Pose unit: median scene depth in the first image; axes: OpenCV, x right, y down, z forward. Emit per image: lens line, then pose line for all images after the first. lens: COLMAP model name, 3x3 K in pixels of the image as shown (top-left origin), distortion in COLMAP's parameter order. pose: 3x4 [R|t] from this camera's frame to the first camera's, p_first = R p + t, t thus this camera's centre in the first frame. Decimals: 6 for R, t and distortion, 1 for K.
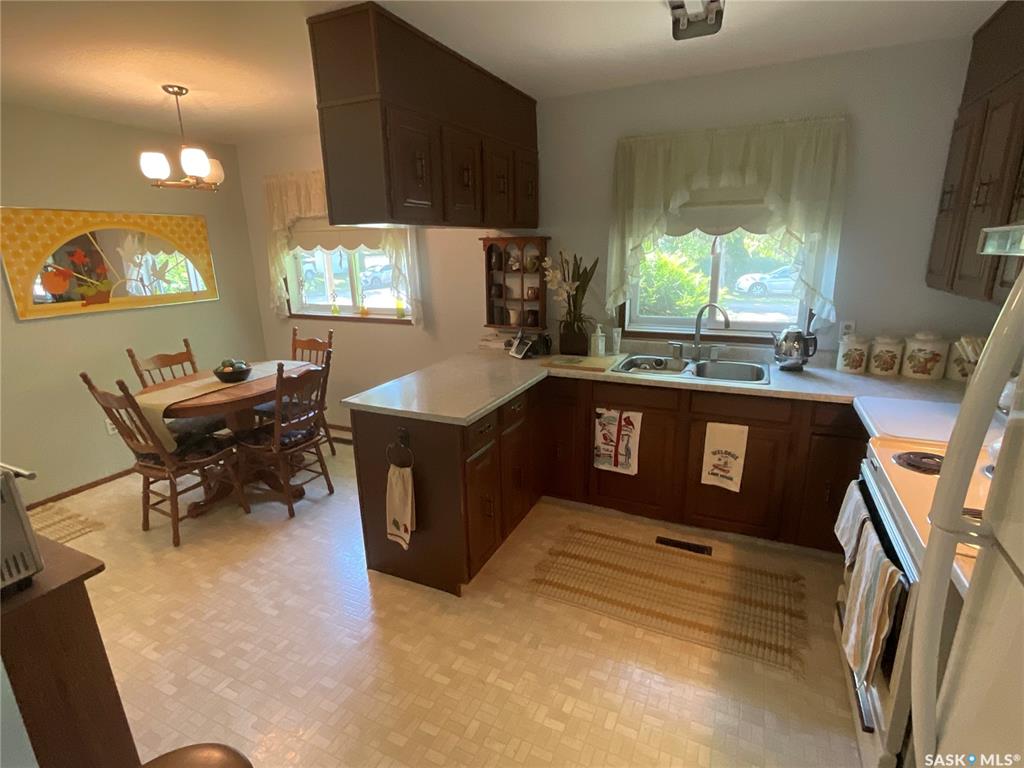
lens RADIAL K [[507.9, 0, 509.9], [0, 507.9, 388.8], [0, 0, 1]] dist [-0.006748, -0.001334]
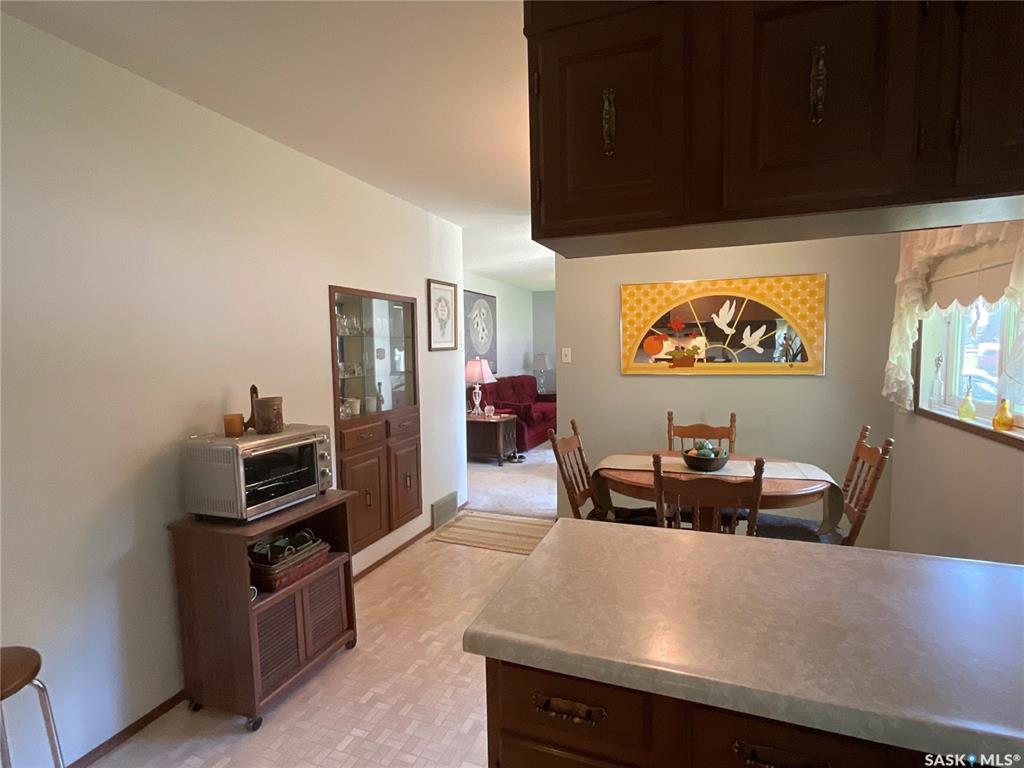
lens RADIAL K [[507.9, 0, 508.3], [0, 507.9, 385.0], [0, 0, 1]] dist [-0.006748, -0.001334]
pose [[0.072898, 0.096444, -0.992665, 0.226497], [-0.252137, 0.964764, 0.075217, -0.131926], [0.964942, 0.244804, 0.094647, 0.614600]]
